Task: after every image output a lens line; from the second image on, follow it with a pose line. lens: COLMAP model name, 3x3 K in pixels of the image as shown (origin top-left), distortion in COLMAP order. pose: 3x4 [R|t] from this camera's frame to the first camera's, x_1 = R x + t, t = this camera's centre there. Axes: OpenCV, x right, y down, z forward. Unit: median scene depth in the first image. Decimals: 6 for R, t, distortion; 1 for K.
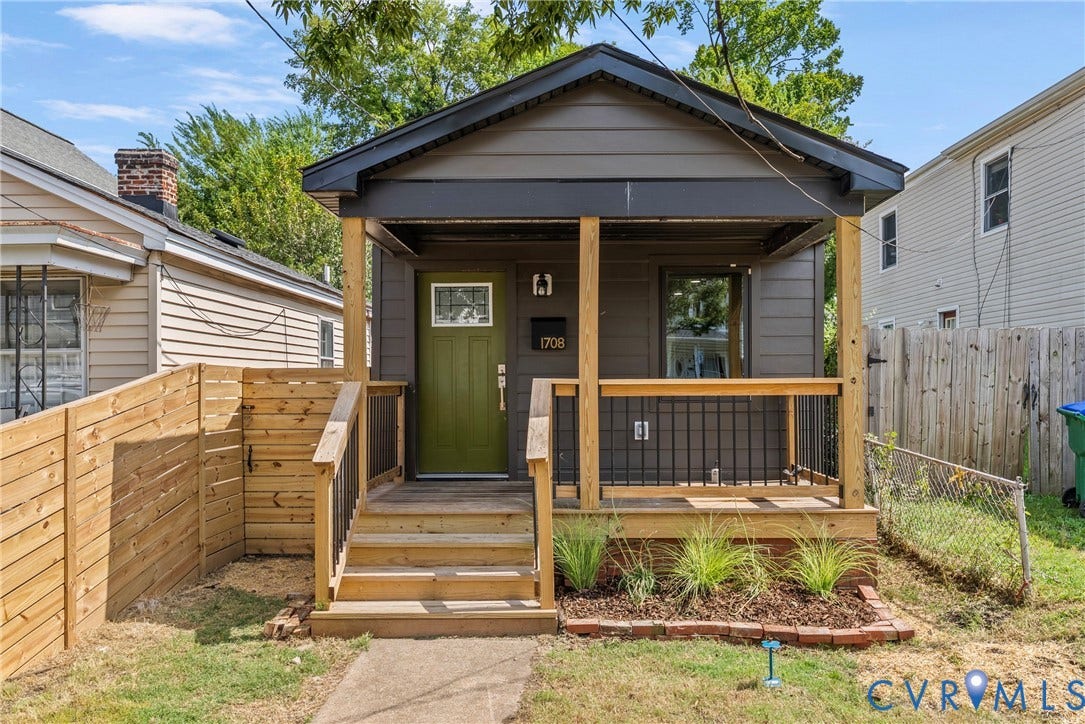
lens RADIAL K [[804.2, 0, 547.8], [0, 804.2, 381.5], [0, 0, 1]] dist [-0.002675, 0.000839]
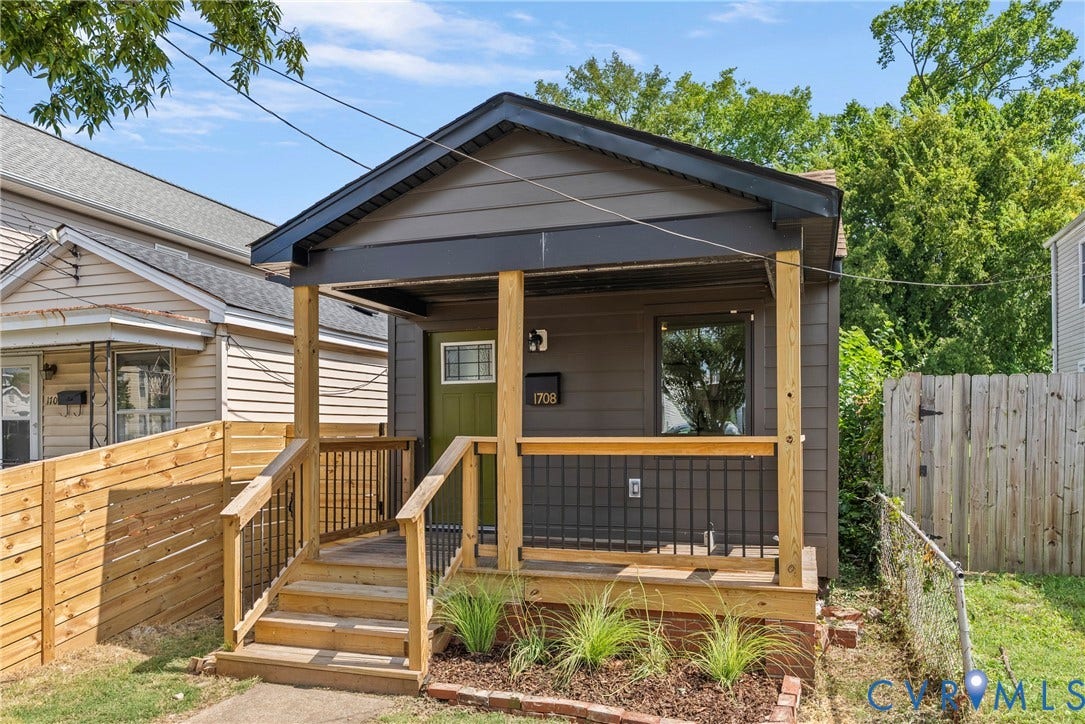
lens RADIAL K [[751.9, 0, 542.0], [0, 751.9, 429.8], [0, 0, 1]] dist [0.000681, -0.005296]
pose [[0.951811, -0.000724, -0.306684, 0.289094], [0.001230, 0.999998, 0.001457, -0.010197], [0.306682, -0.001764, 0.951810, 0.109174]]
